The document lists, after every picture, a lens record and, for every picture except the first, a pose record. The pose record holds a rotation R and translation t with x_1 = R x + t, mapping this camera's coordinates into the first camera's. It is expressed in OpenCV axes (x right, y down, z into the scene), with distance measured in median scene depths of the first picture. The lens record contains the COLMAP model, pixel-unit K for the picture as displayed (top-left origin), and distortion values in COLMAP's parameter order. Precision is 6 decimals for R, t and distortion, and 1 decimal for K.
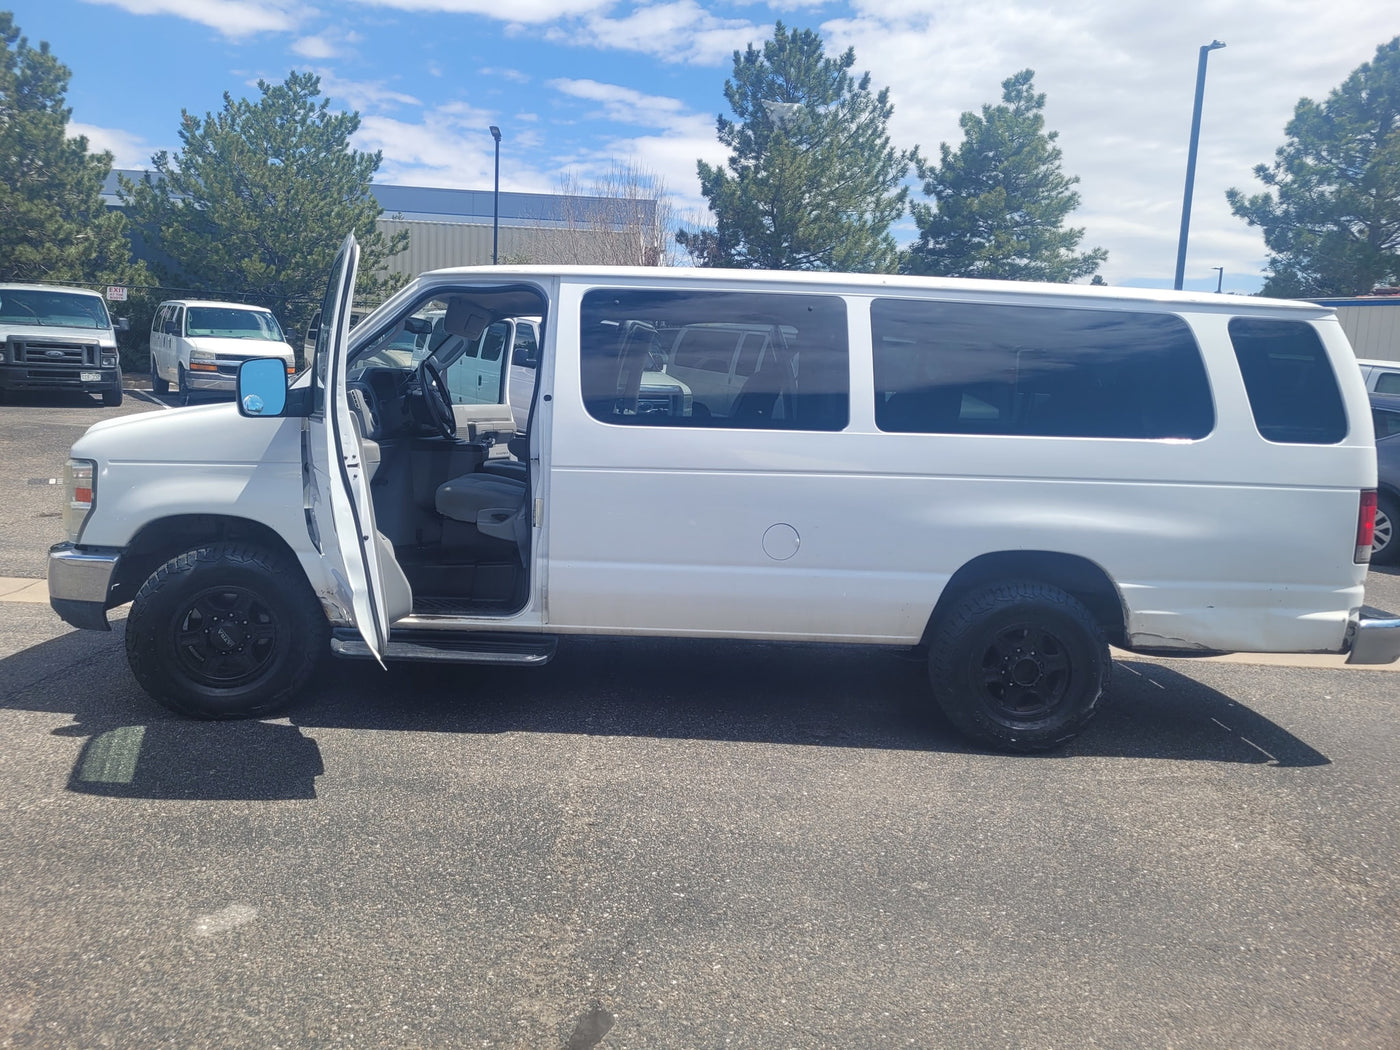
lens RADIAL K [[1080.2, 0, 705.2], [0, 1080.2, 520.9], [0, 0, 1]] dist [0.049600, -0.055189]
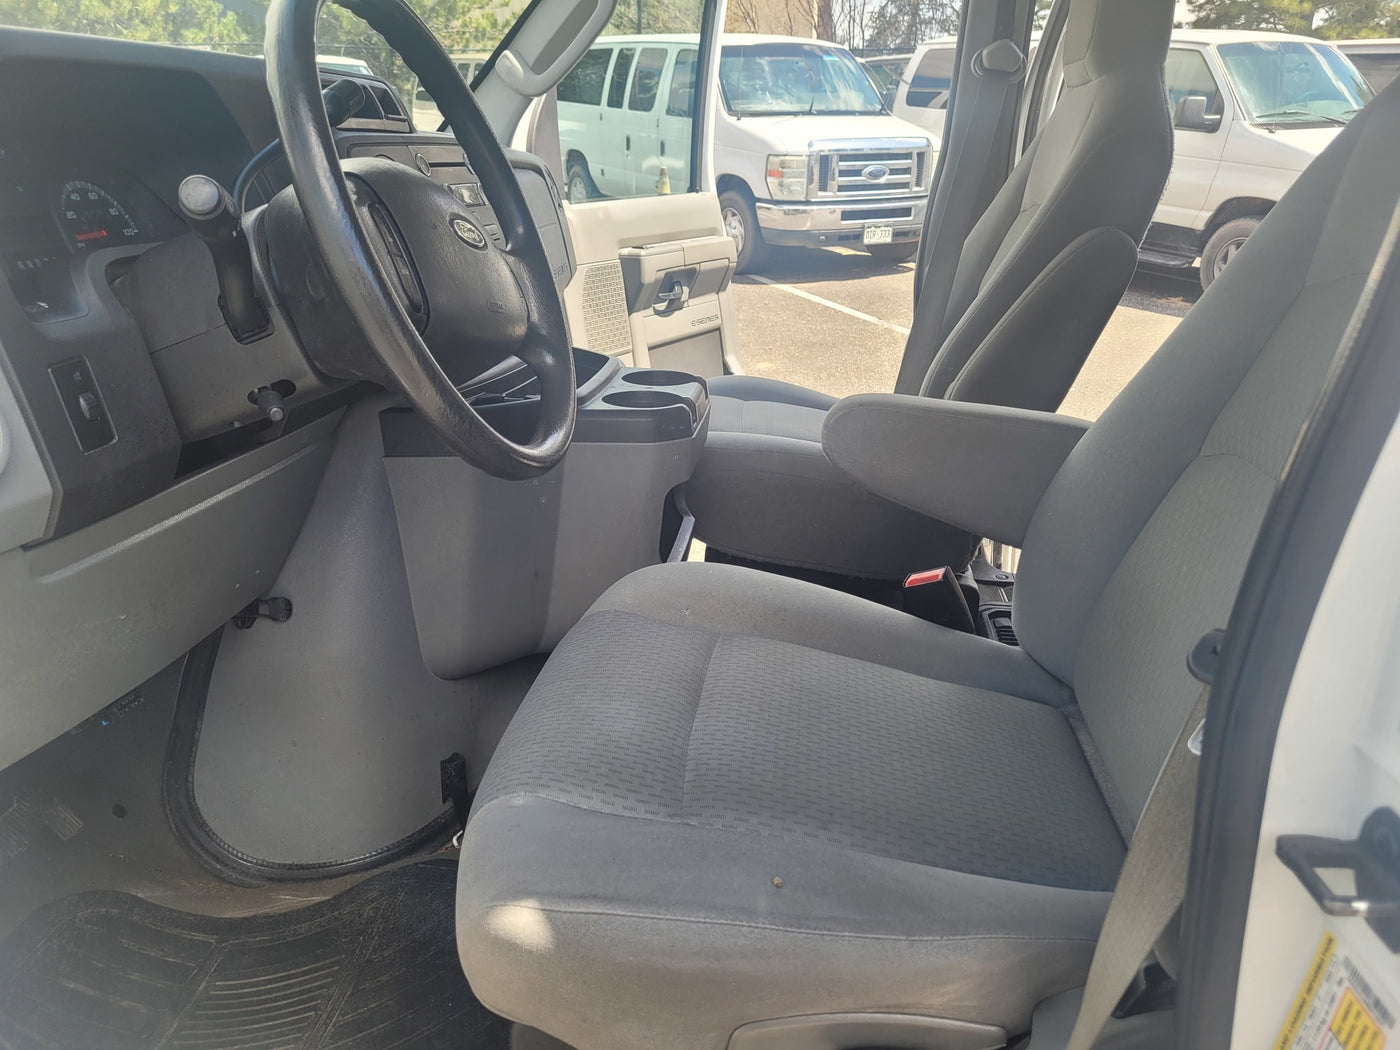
lens RADIAL K [[1080.2, 0, 705.2], [0, 1080.2, 520.9], [0, 0, 1]] dist [0.049600, -0.055189]
pose [[0.990622, 0.004955, -0.136541, -0.061308], [0.023448, 0.978351, 0.205620, -0.033907], [0.134604, -0.206894, 0.969060, 0.274744]]
